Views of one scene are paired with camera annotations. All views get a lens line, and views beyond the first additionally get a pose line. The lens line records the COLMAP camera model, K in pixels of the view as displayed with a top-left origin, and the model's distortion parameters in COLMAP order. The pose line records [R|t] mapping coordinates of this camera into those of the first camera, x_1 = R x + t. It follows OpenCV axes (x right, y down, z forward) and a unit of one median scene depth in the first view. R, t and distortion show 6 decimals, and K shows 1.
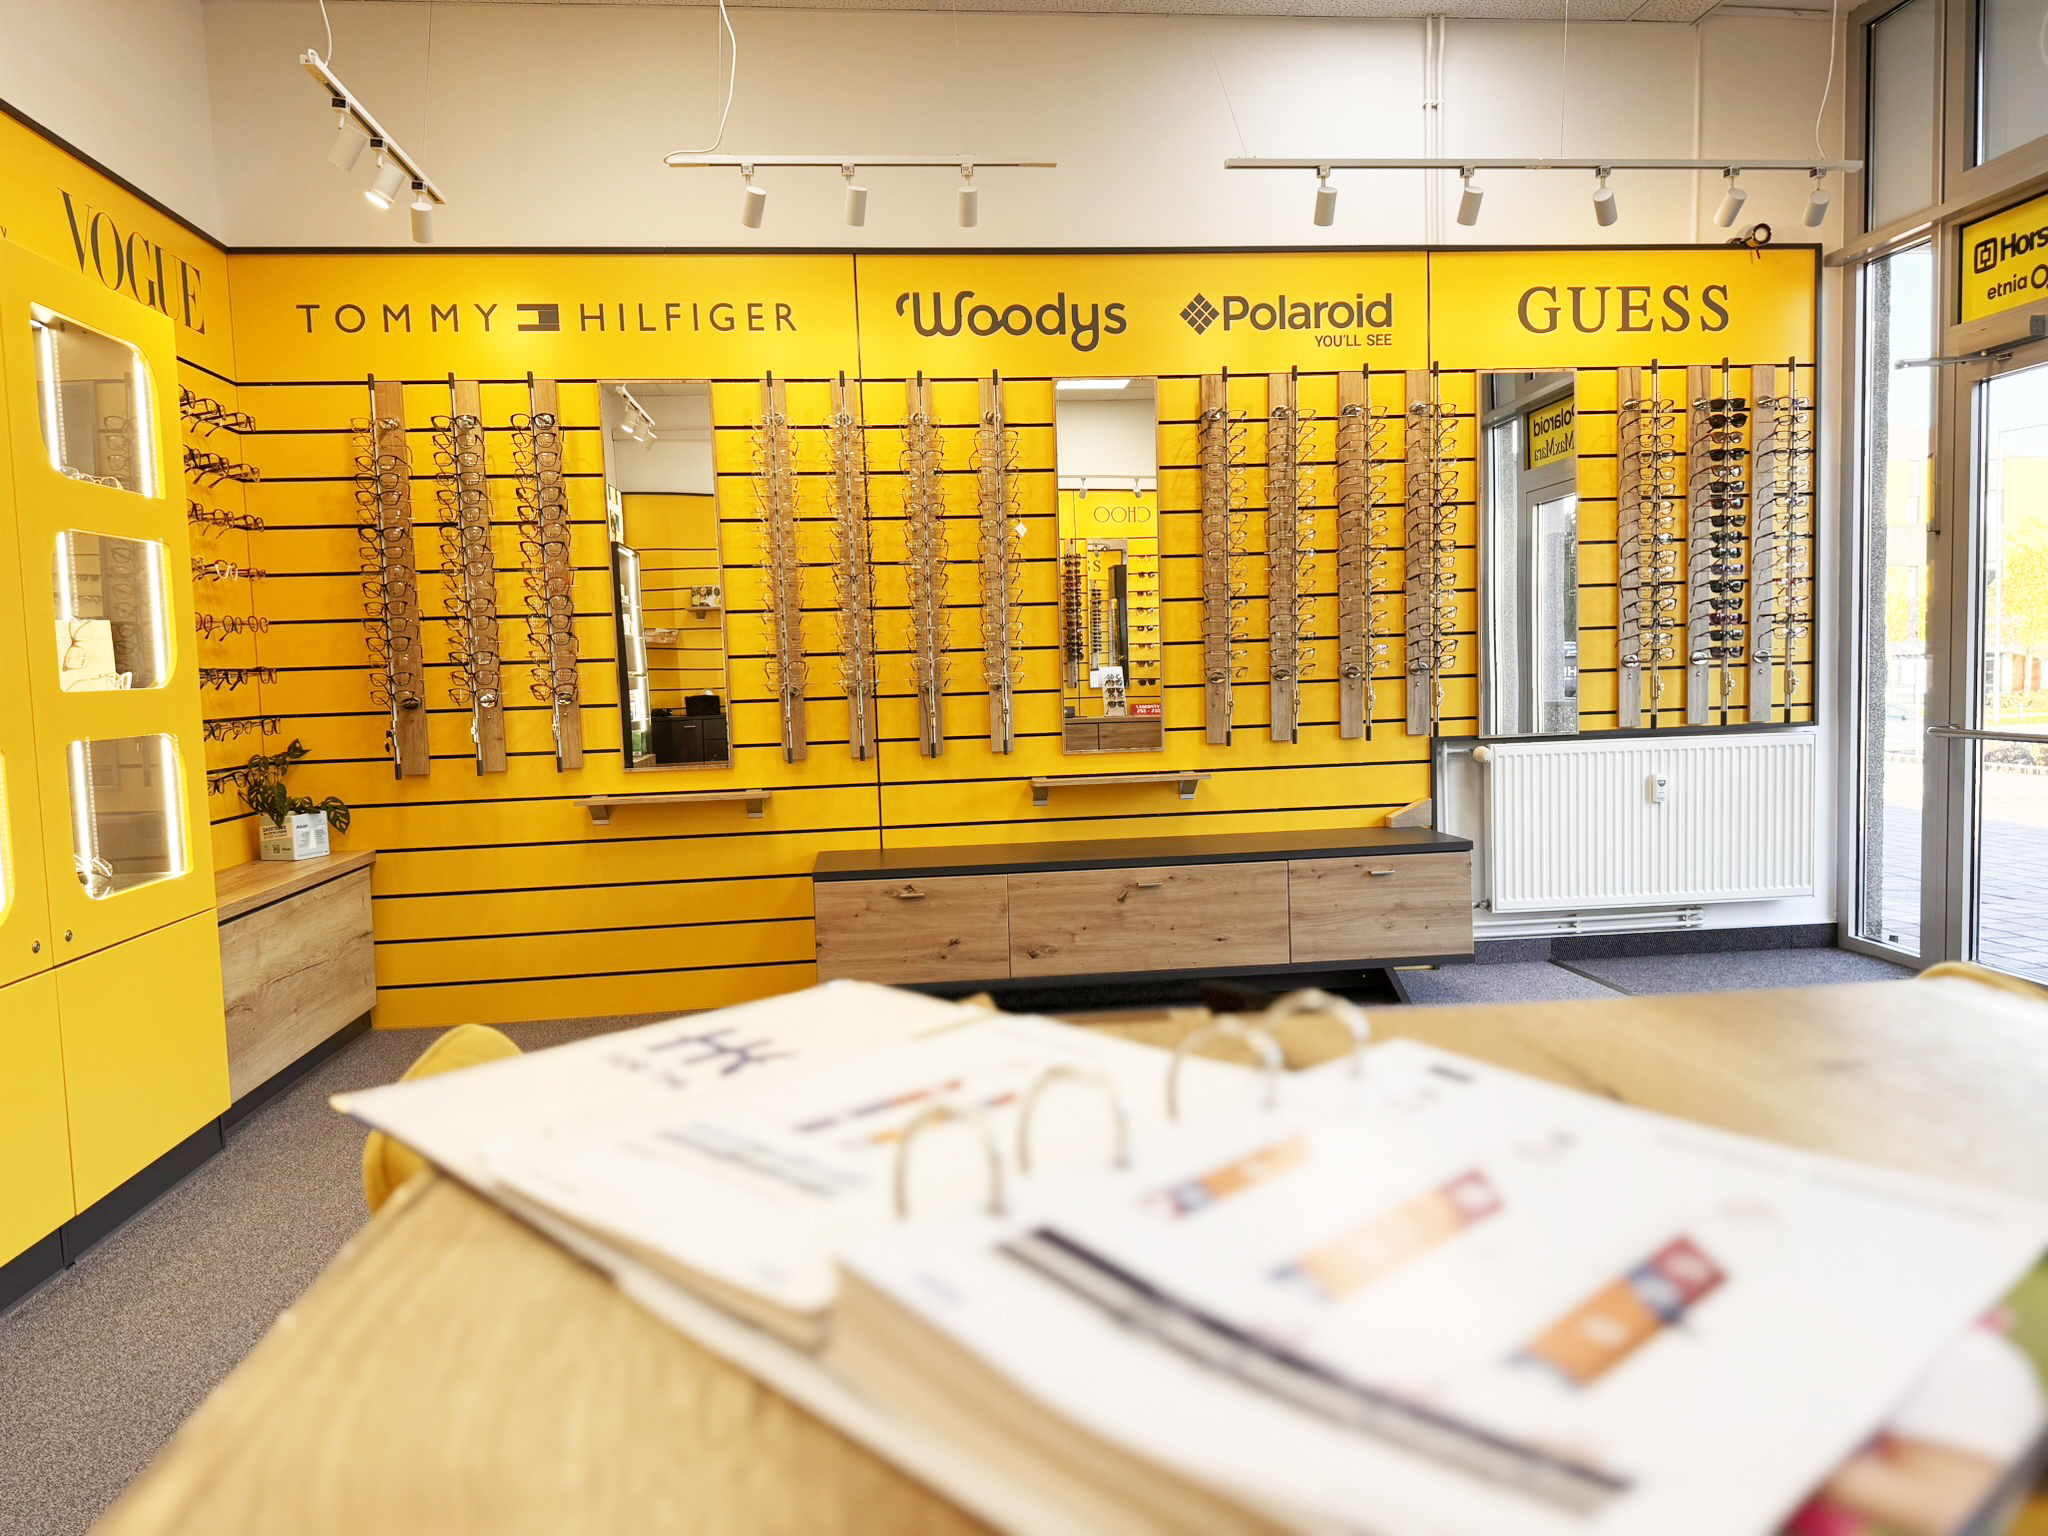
lens RADIAL K [[1450.4, 0, 1026.9], [0, 1450.4, 778.1], [0, 0, 1]] dist [0.129401, -0.155291]
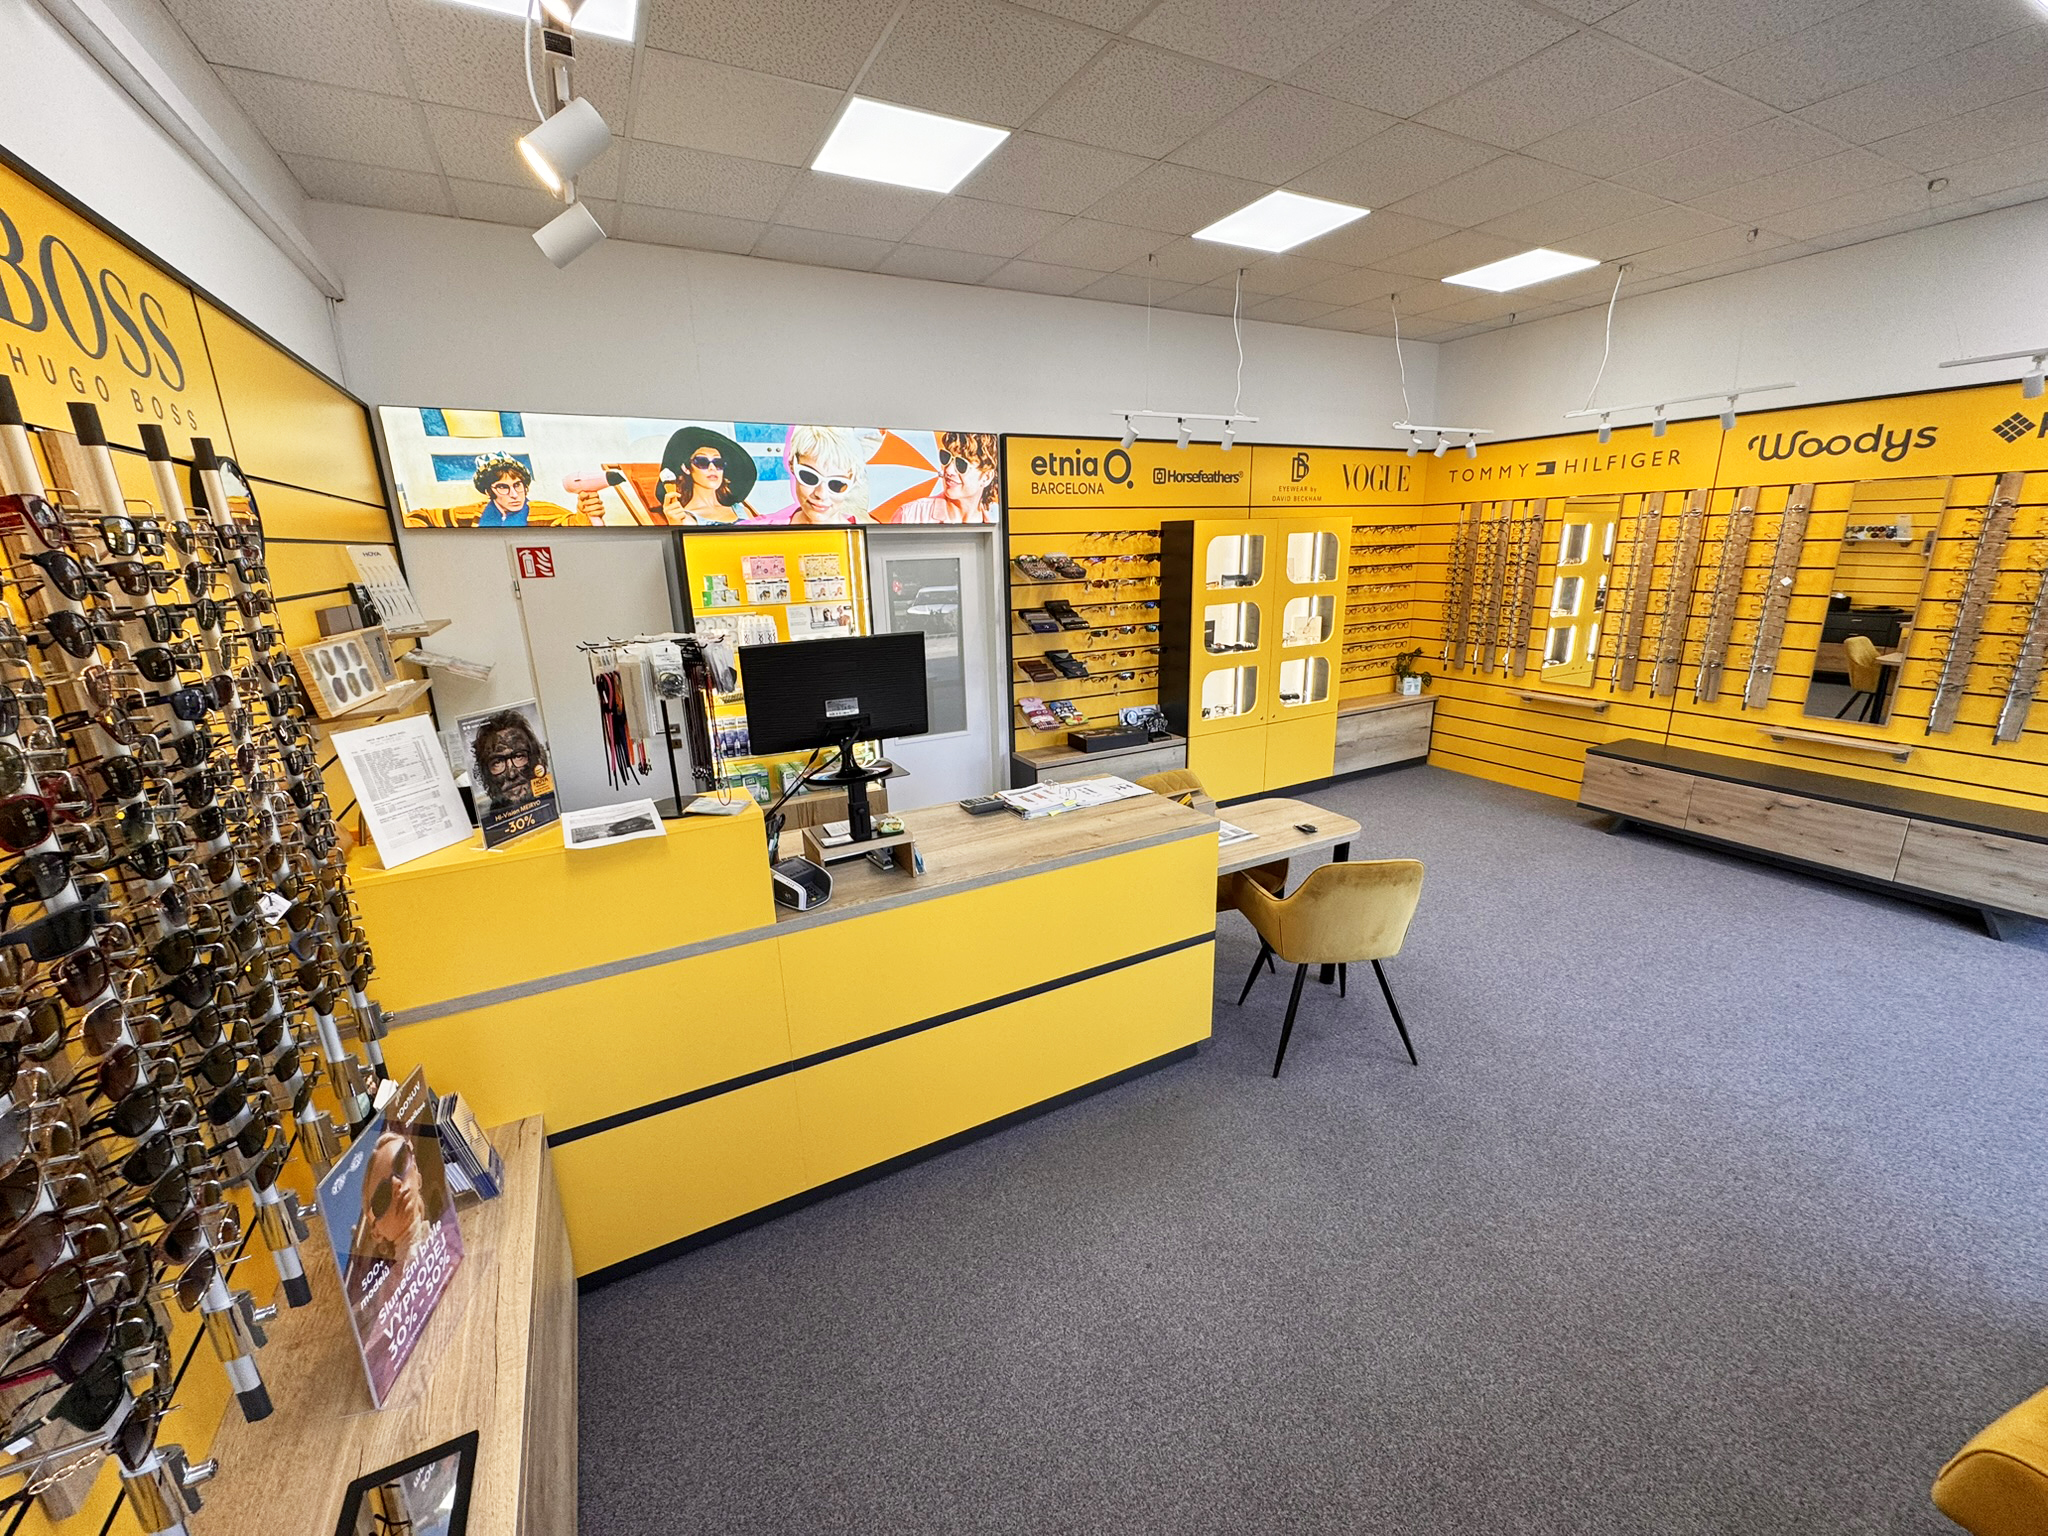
lens RADIAL K [[811.4, 0, 1026.0], [0, 811.4, 763.7], [0, 0, 1]] dist [-0.002196, 0.000069]
pose [[0.373719, 0.267878, -0.888018, 0.540795], [-0.061807, 0.962452, 0.264321, -0.157165], [0.925481, -0.043896, 0.376243, -0.167875]]
